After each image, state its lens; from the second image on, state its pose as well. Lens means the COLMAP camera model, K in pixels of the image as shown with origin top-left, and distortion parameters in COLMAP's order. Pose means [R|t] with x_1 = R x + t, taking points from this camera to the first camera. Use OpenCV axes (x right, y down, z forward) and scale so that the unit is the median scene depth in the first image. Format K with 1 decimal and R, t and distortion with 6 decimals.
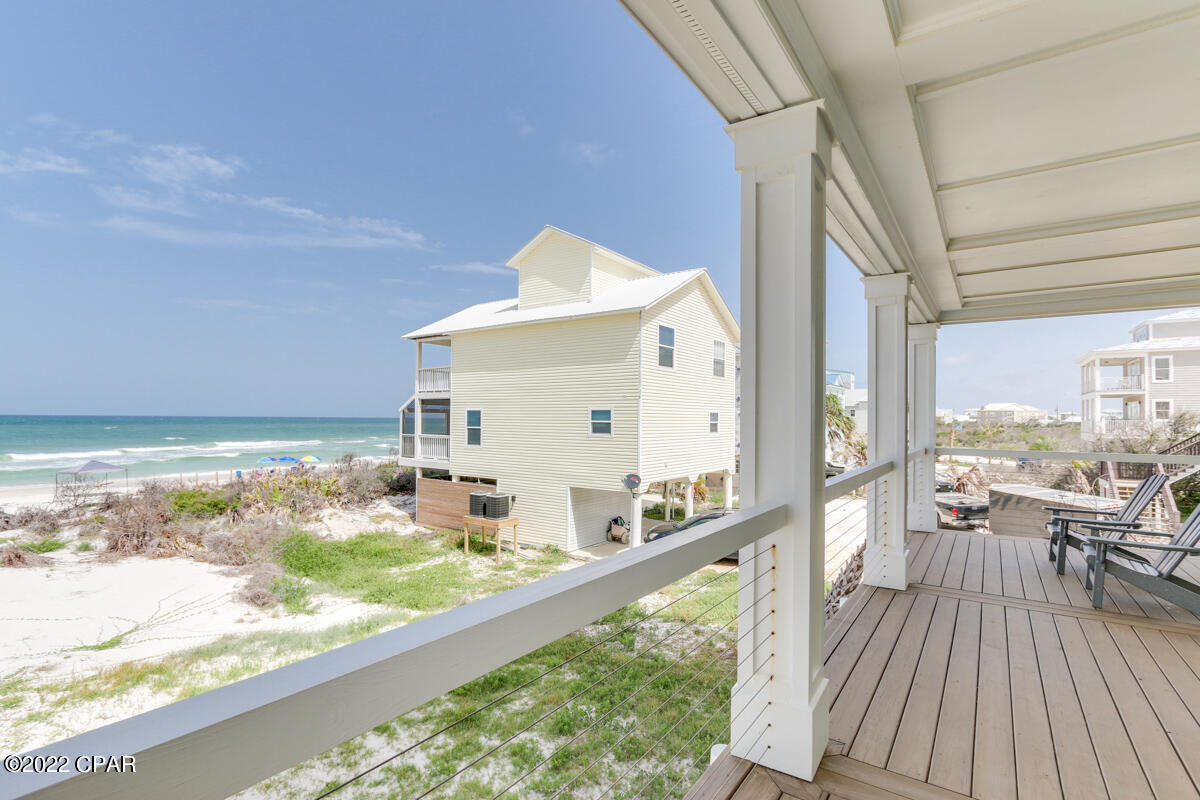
lens RADIAL K [[563.7, 0, 600.0], [0, 563.7, 400.0], [0, 0, 1]] dist [-0.003801, -0.000449]
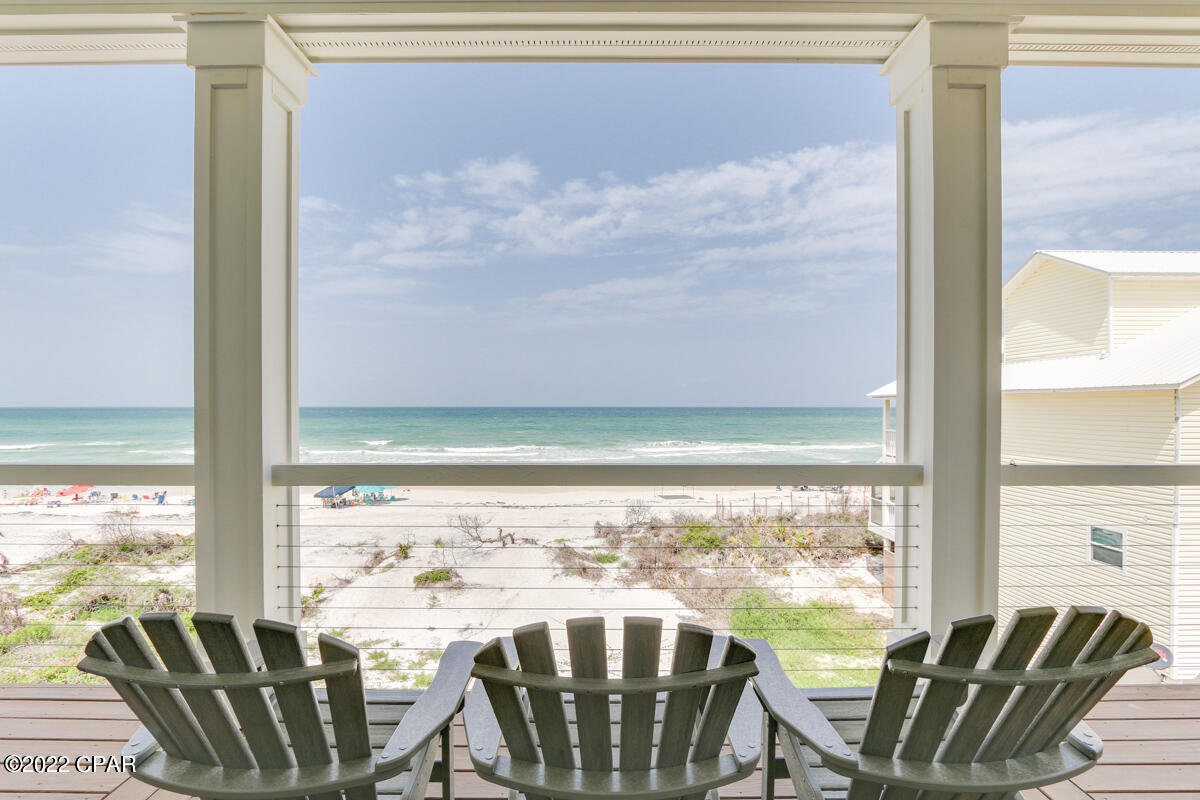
lens RADIAL K [[563.7, 0, 600.0], [0, 563.7, 400.0], [0, 0, 1]] dist [-0.003801, -0.000449]
pose [[0.586532, -0.008795, -0.809879, 0.169577], [0.022658, 0.999728, 0.005553, -0.136512], [0.809609, -0.021607, 0.586571, 0.101548]]
